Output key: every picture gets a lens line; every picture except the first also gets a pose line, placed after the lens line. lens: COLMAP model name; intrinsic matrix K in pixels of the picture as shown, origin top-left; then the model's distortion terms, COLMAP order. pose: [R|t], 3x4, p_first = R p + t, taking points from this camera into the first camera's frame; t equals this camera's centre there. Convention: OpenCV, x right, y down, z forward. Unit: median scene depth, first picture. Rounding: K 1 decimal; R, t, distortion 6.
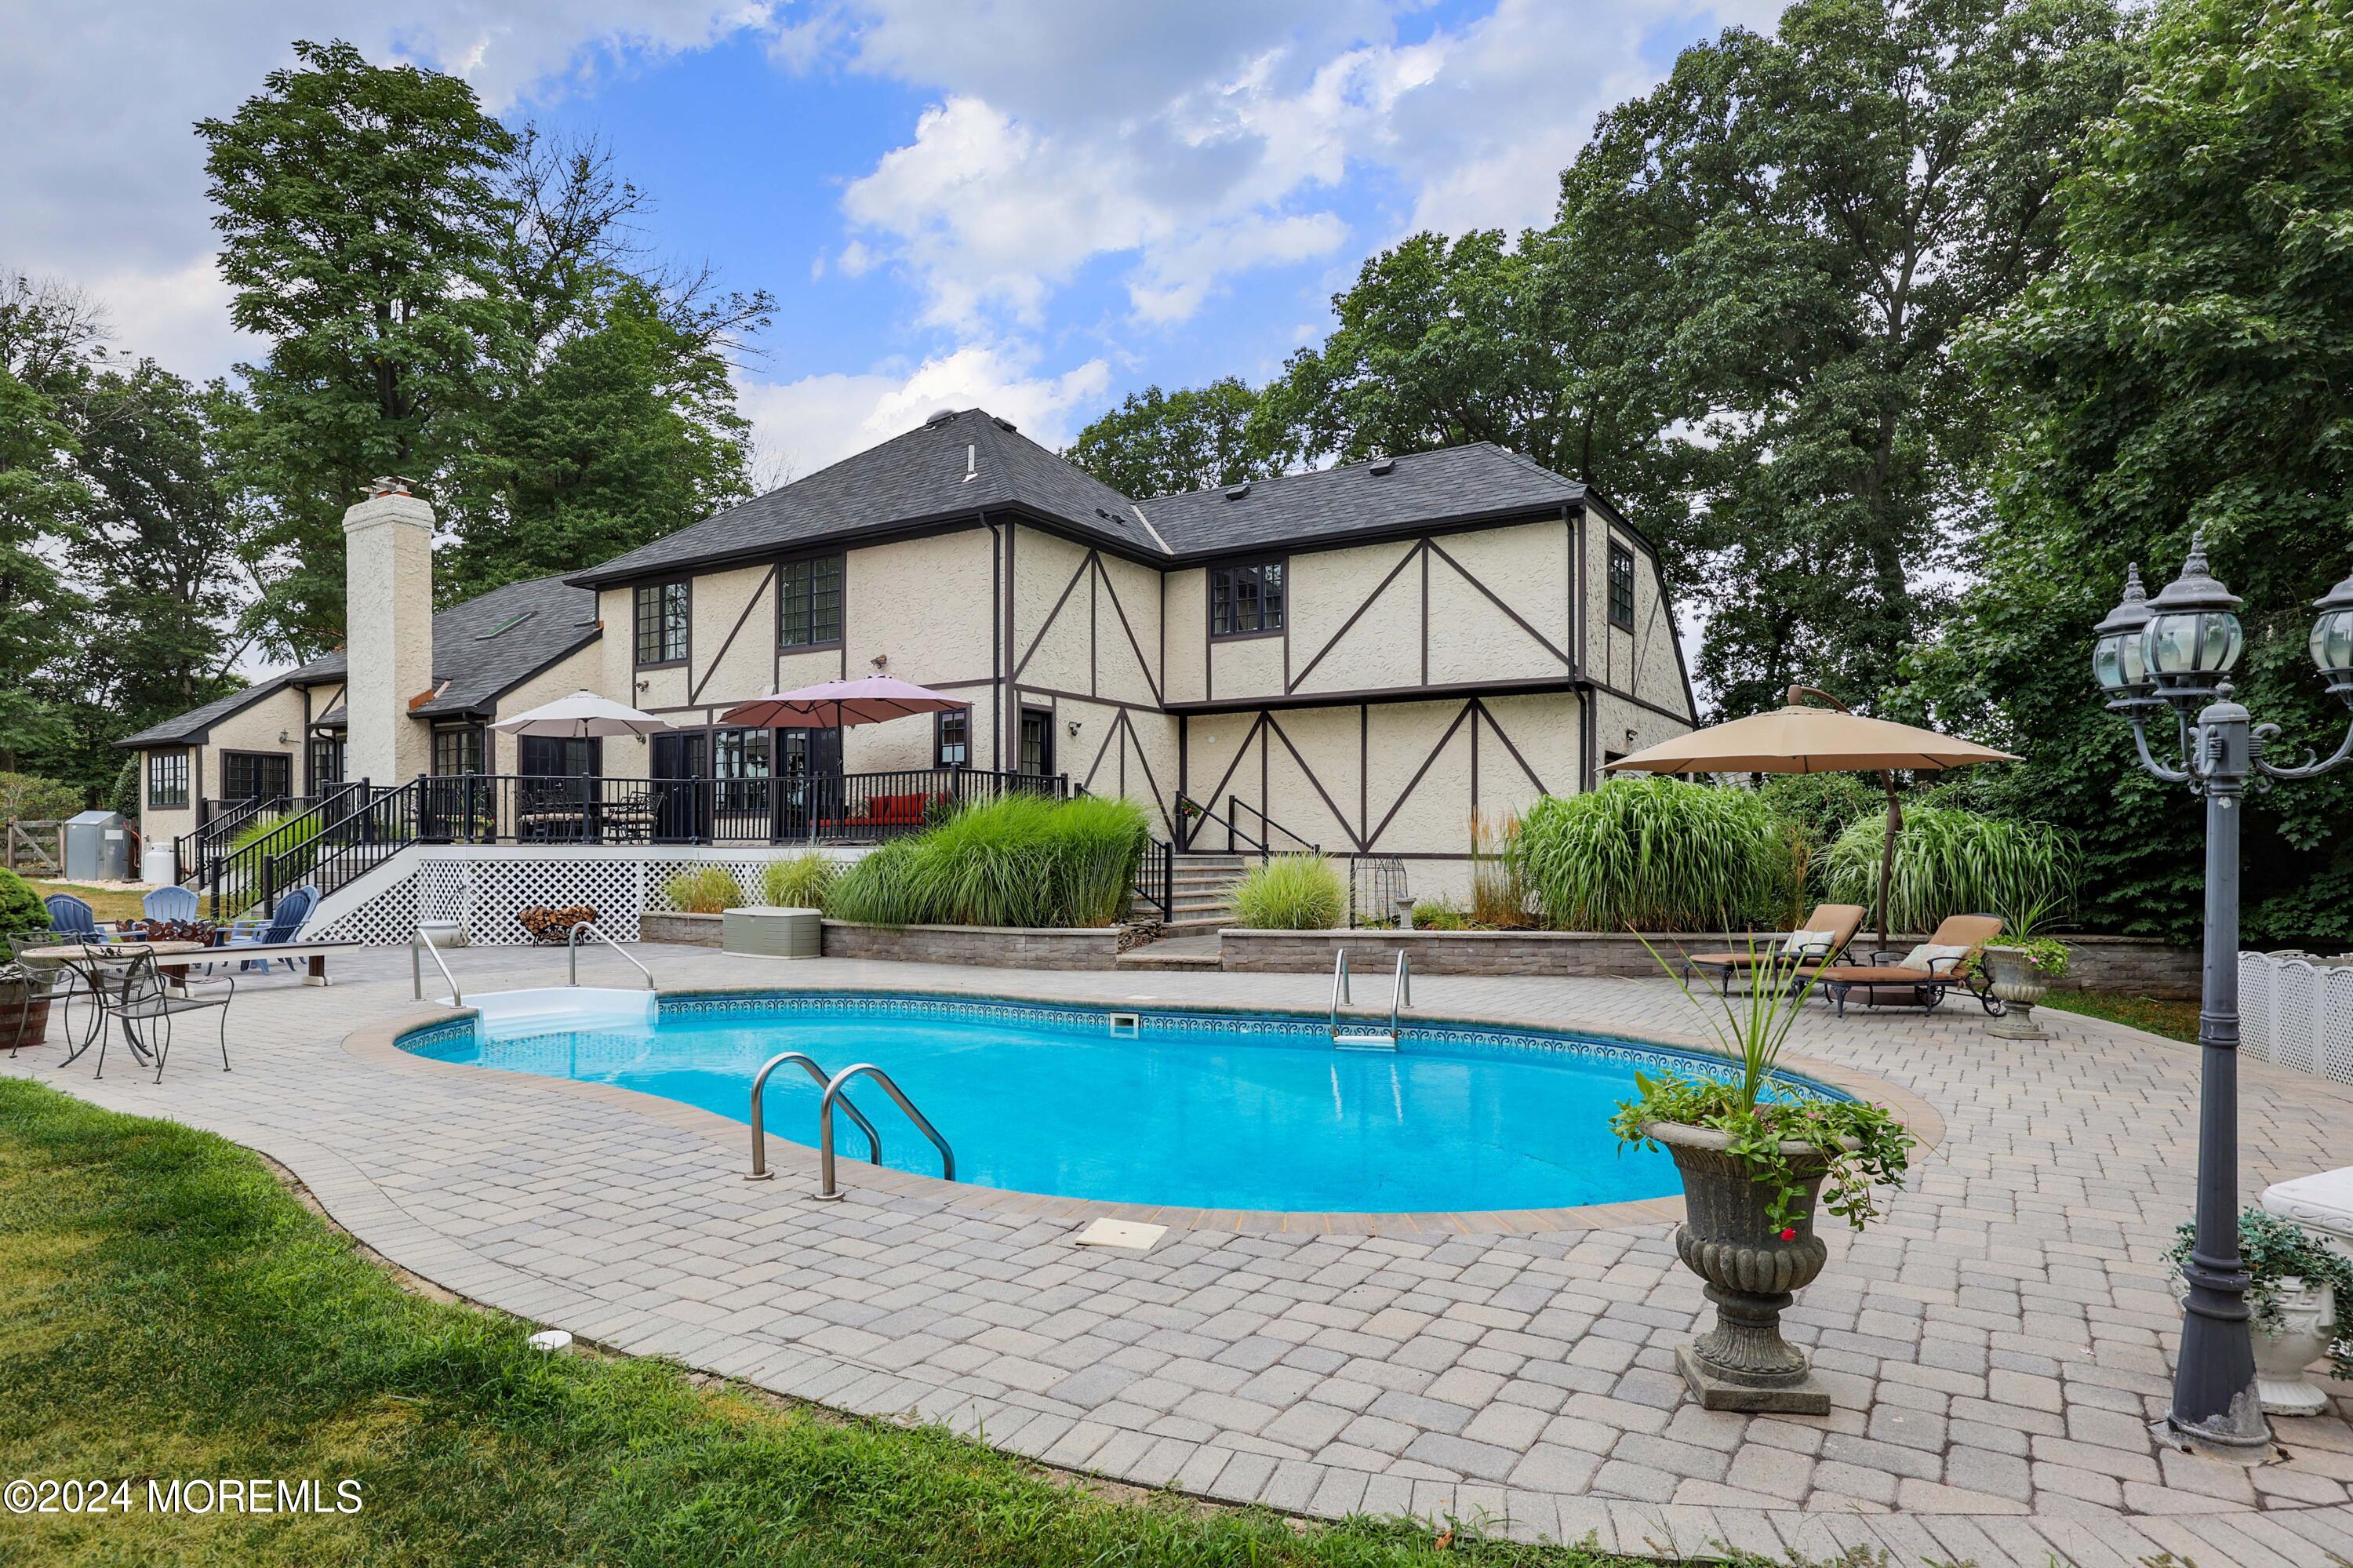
lens RADIAL K [[1313.0, 0, 1175.0], [0, 1313.0, 841.3], [0, 0, 1]] dist [-0.003033, -0.000089]
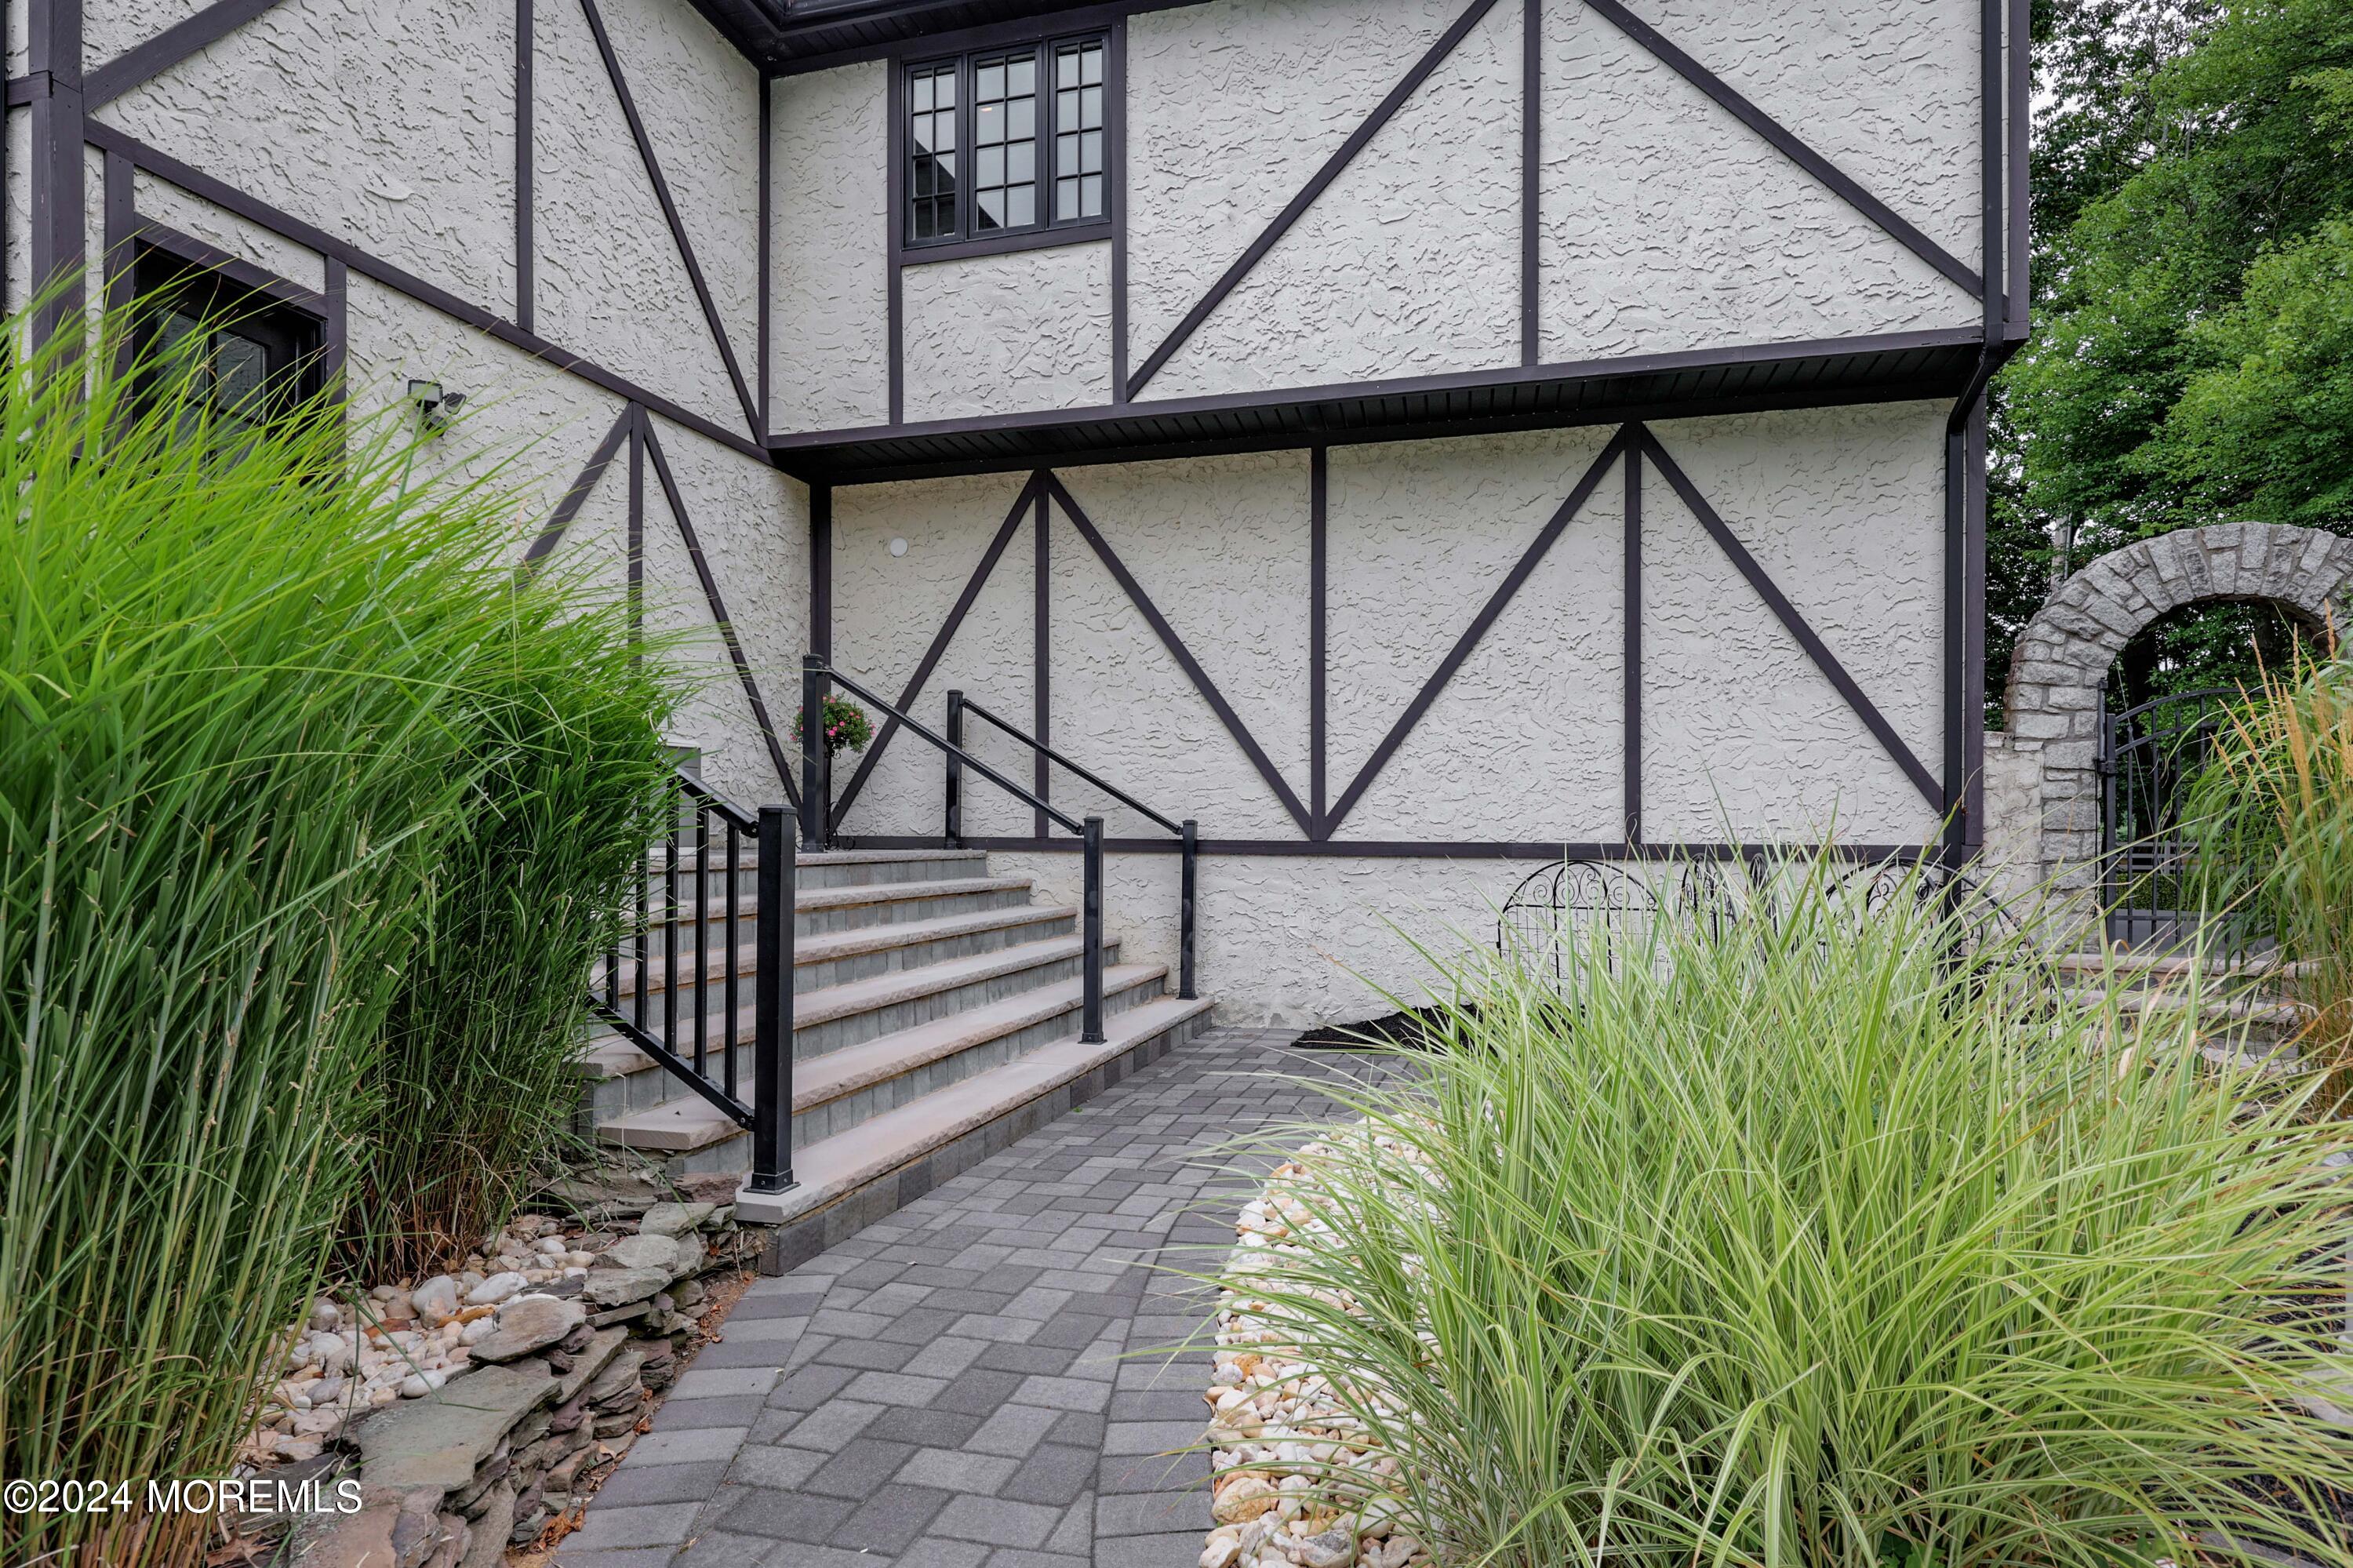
lens RADIAL K [[1313.0, 0, 1175.0], [0, 1313.0, 841.3], [0, 0, 1]] dist [-0.003033, -0.000089]
pose [[0.960826, -0.002766, 0.277139, -0.000993], [0.001108, 0.999981, 0.006137, 0.006765], [-0.277150, -0.005589, 0.960810, 0.626886]]
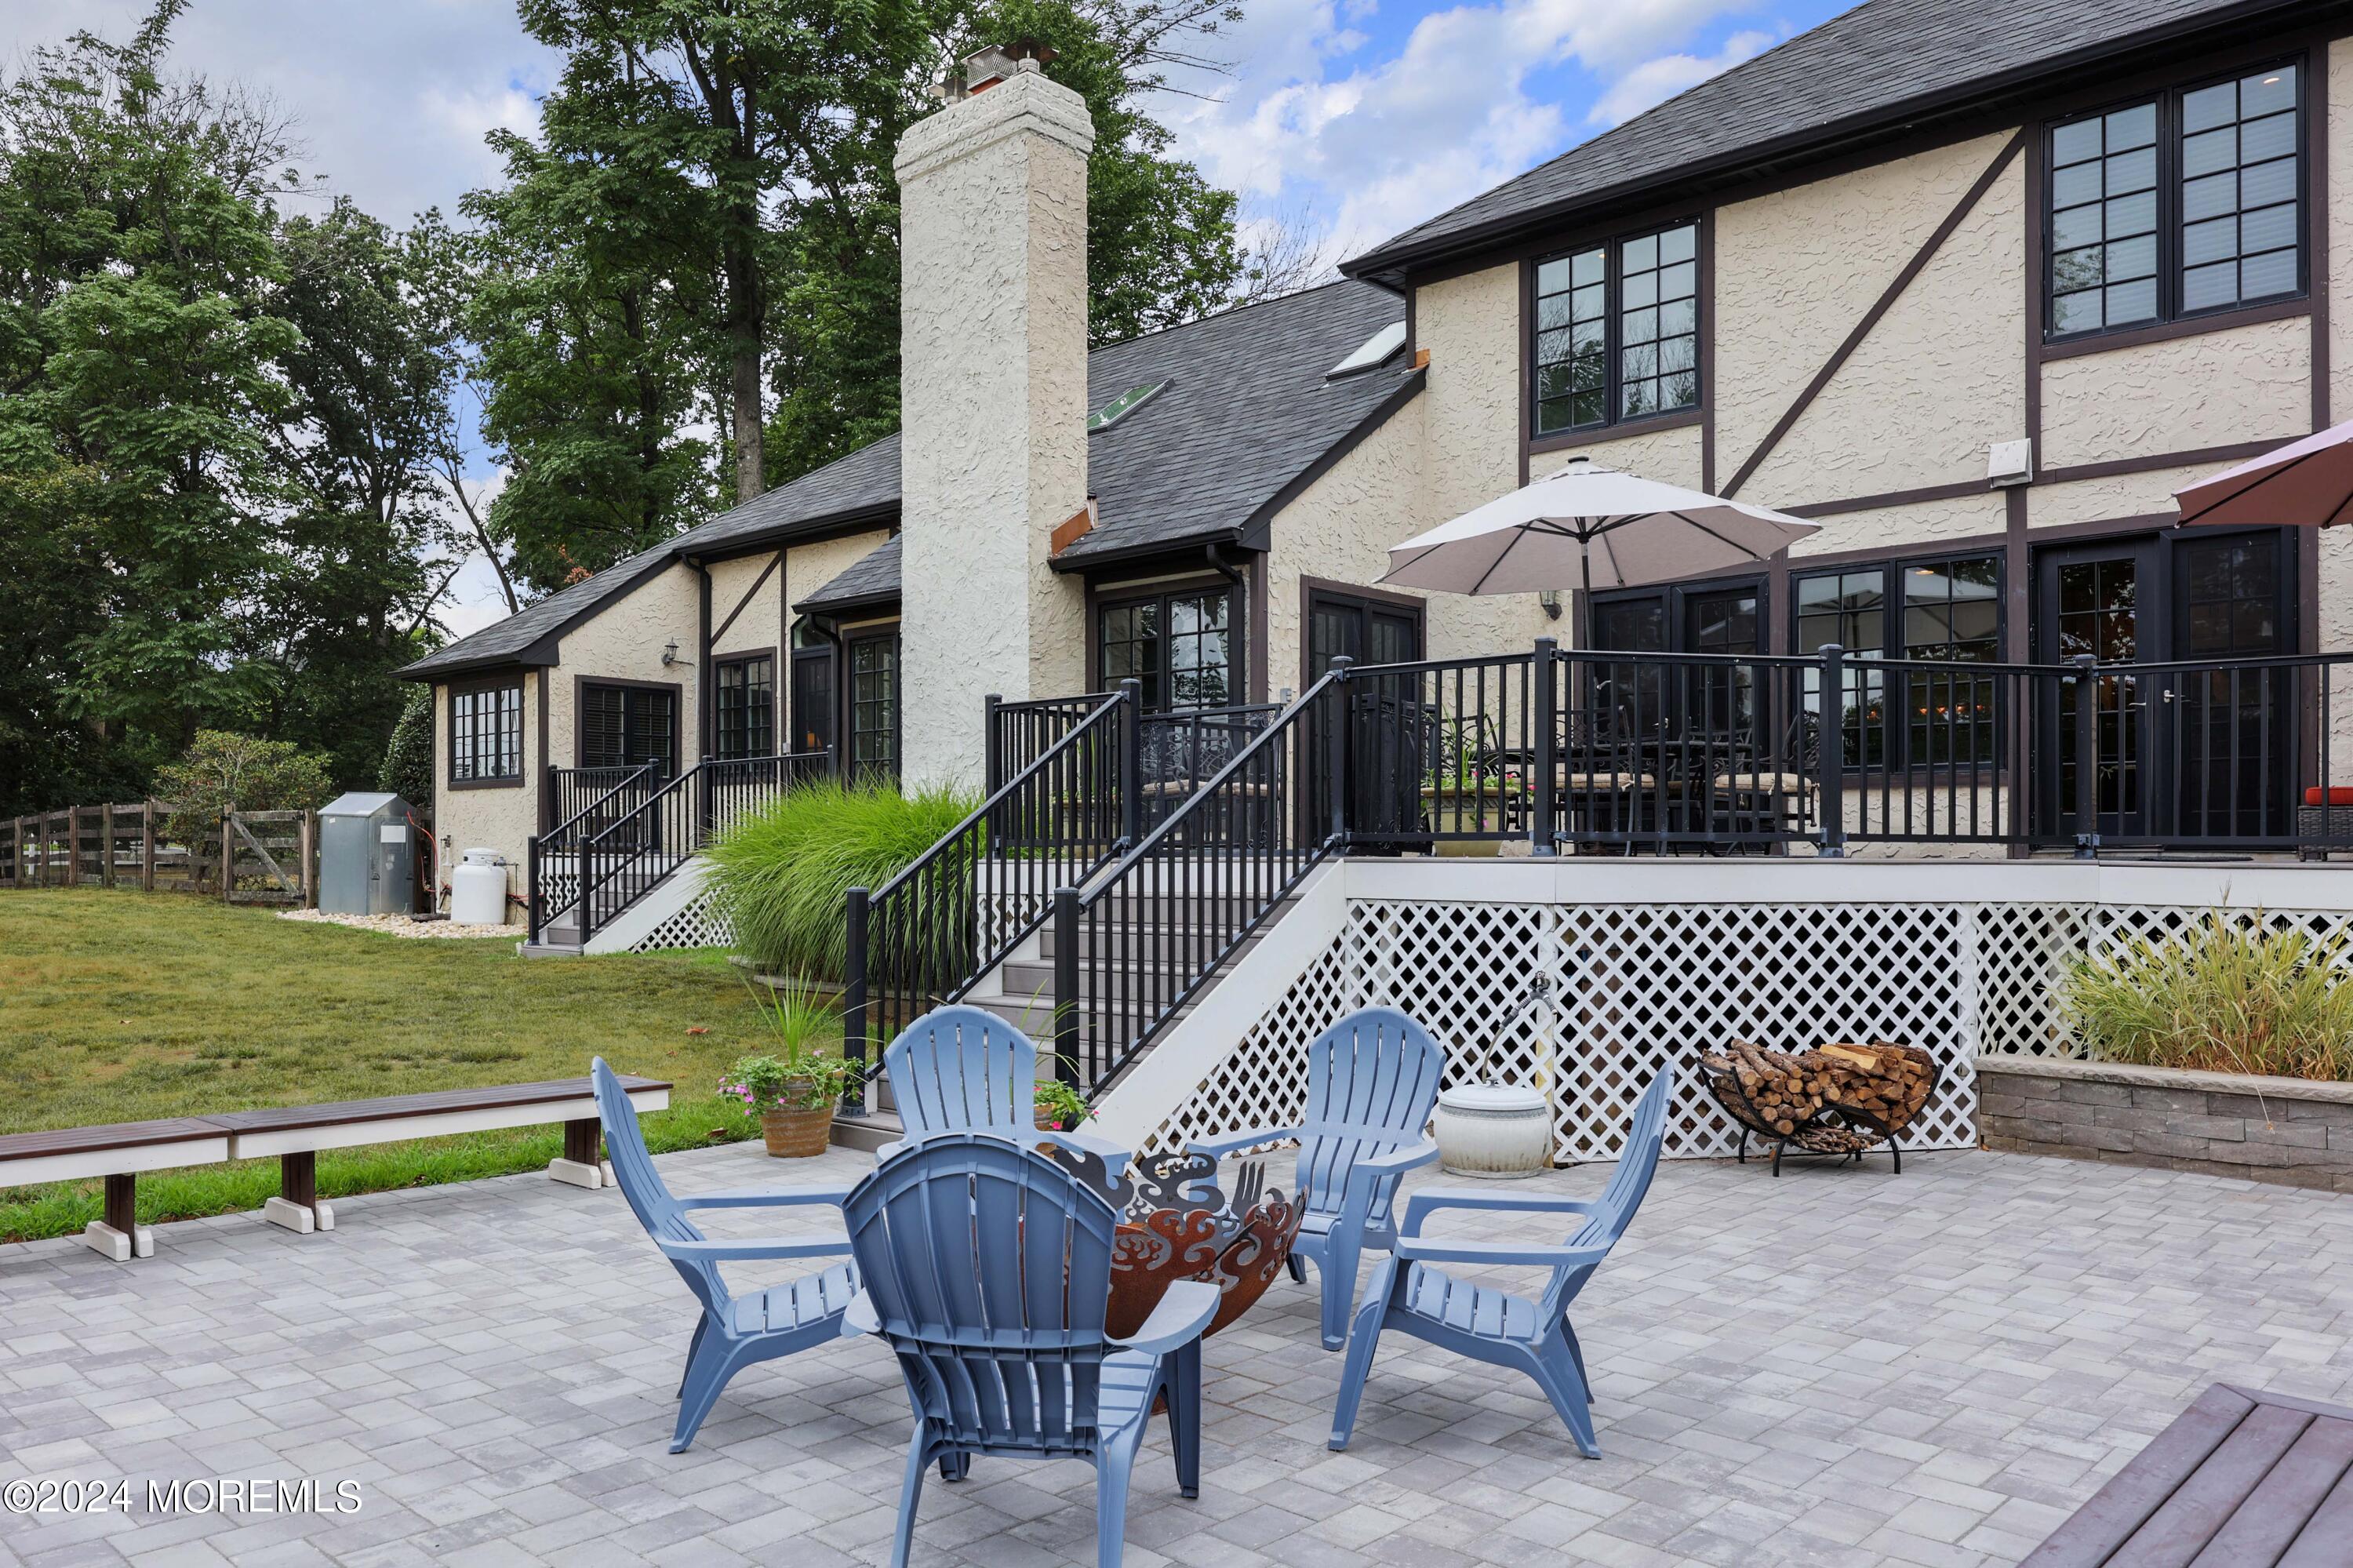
lens RADIAL K [[1783.5, 0, 1175.6], [0, 1783.5, 835.7], [0, 0, 1]] dist [-0.012007, -0.007109]
pose [[0.978569, -0.001855, -0.205911, -0.437649], [0.001054, 0.999991, -0.003999, -0.001285], [0.205917, 0.003696, 0.978562, 0.433675]]
